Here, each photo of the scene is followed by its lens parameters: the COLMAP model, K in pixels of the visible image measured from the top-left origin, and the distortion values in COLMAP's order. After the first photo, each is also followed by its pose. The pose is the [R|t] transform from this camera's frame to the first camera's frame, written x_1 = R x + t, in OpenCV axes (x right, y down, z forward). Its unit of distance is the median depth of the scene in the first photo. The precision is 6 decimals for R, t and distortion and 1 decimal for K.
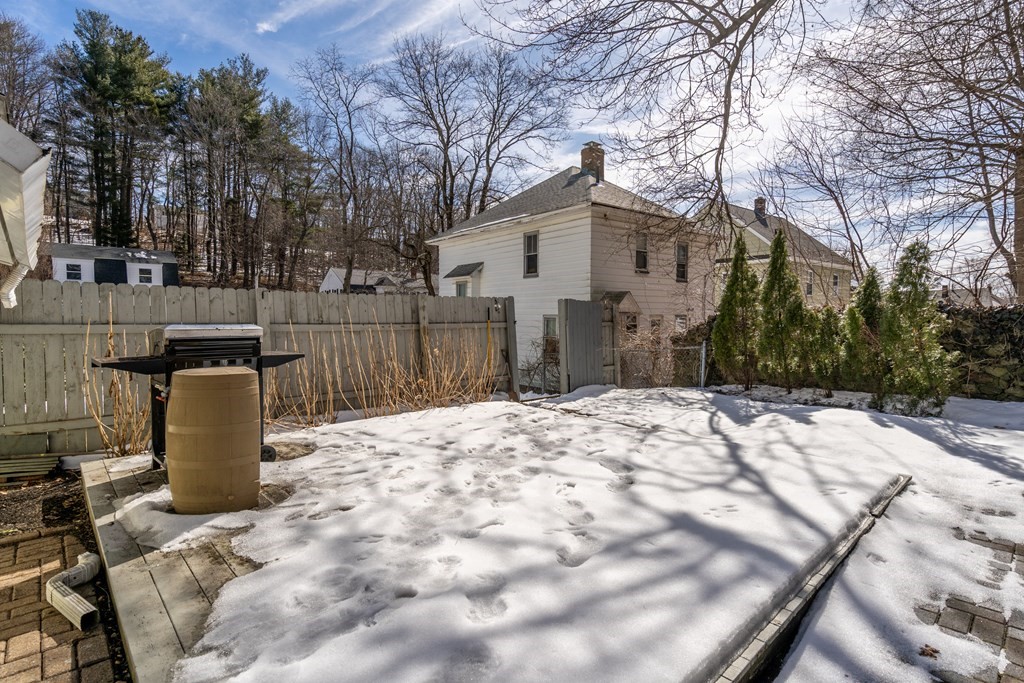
lens RADIAL K [[485.0, 0, 533.9], [0, 485.0, 340.4], [0, 0, 1]] dist [-0.003133, 0.000474]
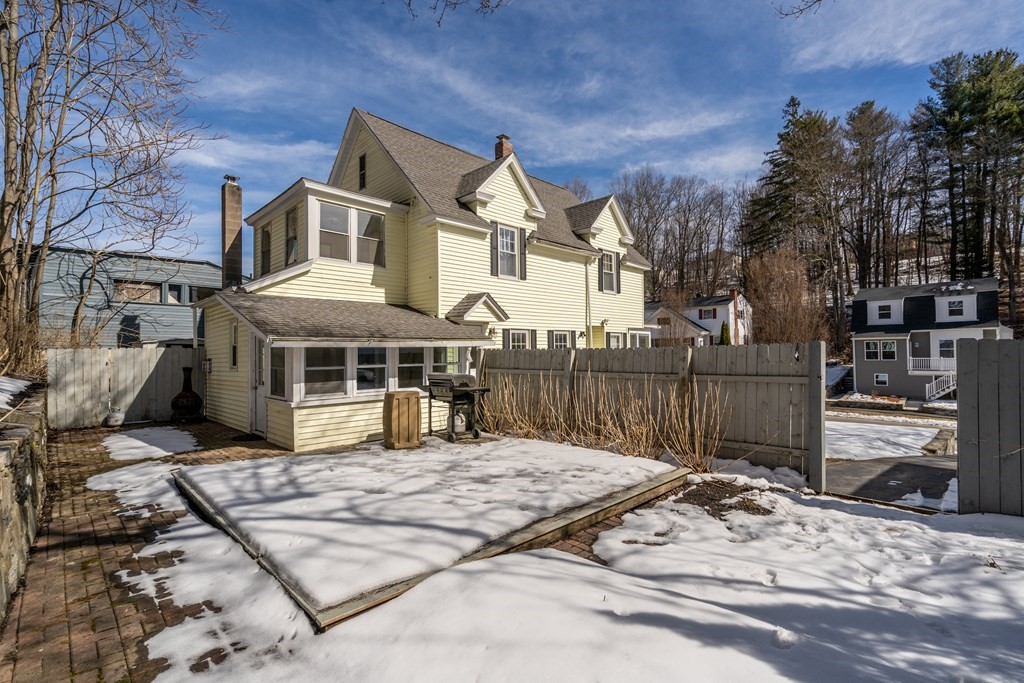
lens RADIAL K [[477.8, 0, 512.0], [0, 477.8, 341.5], [0, 0, 1]] dist [-0.002499, 0.000994]
pose [[-0.000173, -0.016789, -0.999859, 1.588398], [-0.045269, 0.998834, -0.016764, -0.138225], [0.998975, 0.045260, -0.000933, 1.349444]]
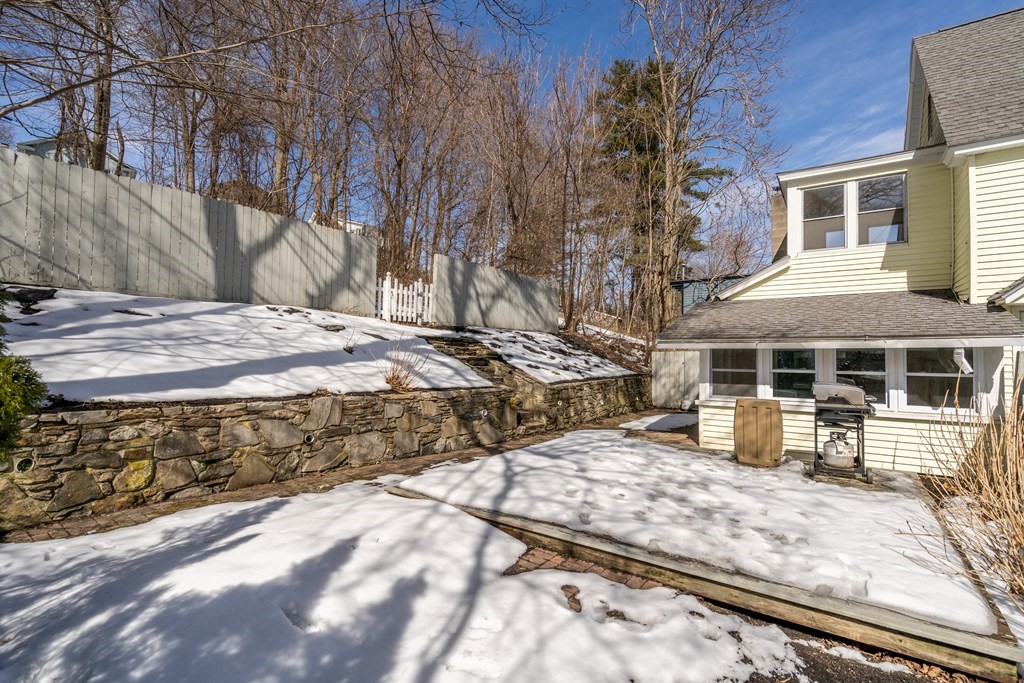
lens RADIAL K [[477.8, 0, 512.0], [0, 477.8, 341.5], [0, 0, 1]] dist [-0.002499, 0.000994]
pose [[-0.988632, -0.014243, -0.149680, 0.682978], [-0.017584, 0.999624, 0.021026, -0.172796], [0.149324, 0.023419, -0.988511, 2.519429]]
